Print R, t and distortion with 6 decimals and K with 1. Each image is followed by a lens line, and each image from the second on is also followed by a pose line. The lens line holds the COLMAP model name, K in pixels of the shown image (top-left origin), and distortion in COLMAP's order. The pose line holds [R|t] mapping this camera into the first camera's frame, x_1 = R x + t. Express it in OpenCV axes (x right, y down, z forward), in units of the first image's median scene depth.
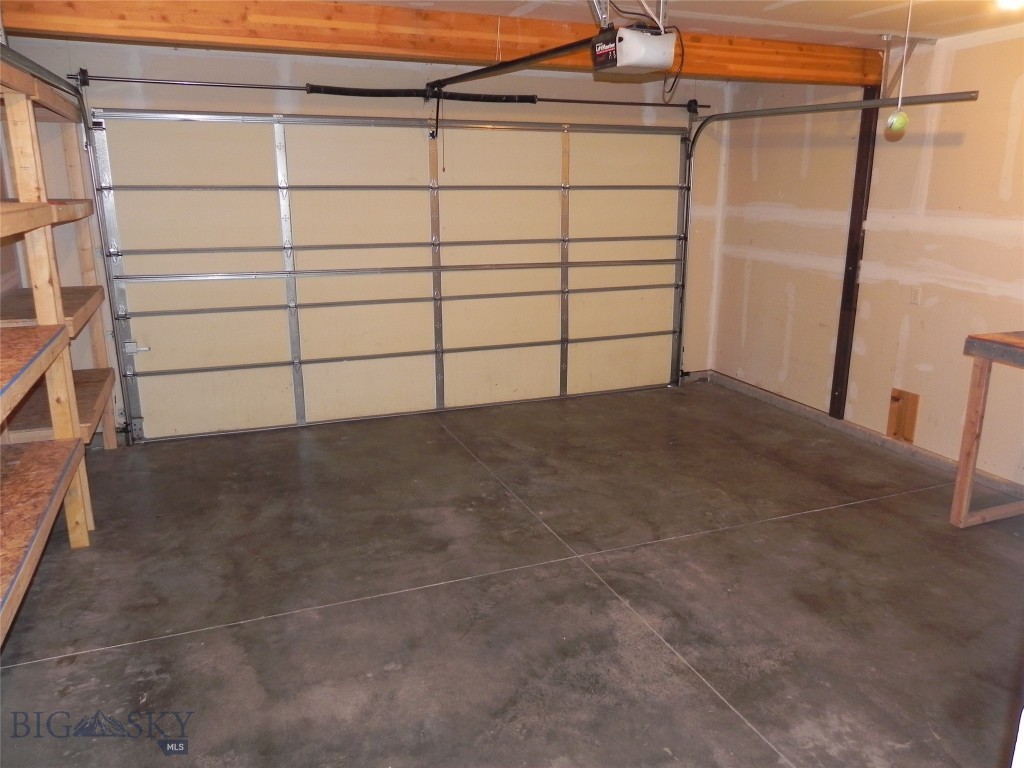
lens RADIAL K [[768.1, 0, 521.6], [0, 768.1, 381.4], [0, 0, 1]] dist [-0.007203, -0.003325]
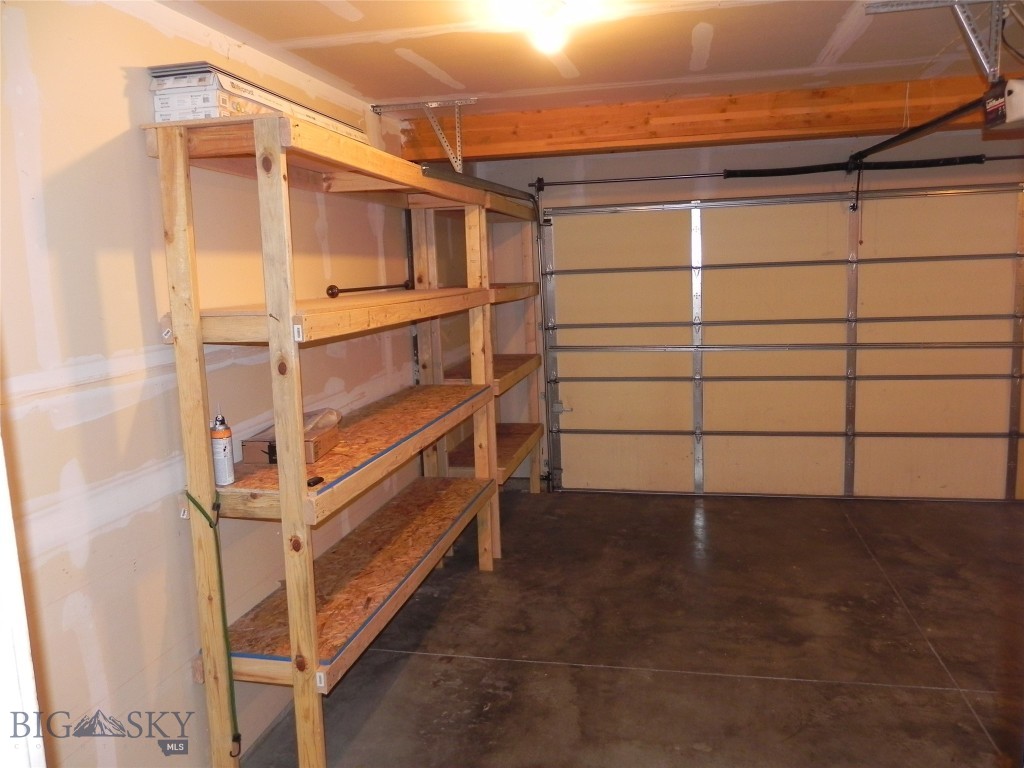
lens RADIAL K [[768.1, 0, 521.6], [0, 768.1, 381.4], [0, 0, 1]] dist [-0.007203, -0.003325]
pose [[0.828097, 0.047502, -0.558569, 0.120682], [-0.099299, 0.993076, -0.062762, -0.006901], [0.551720, 0.107438, 0.827080, 0.006544]]
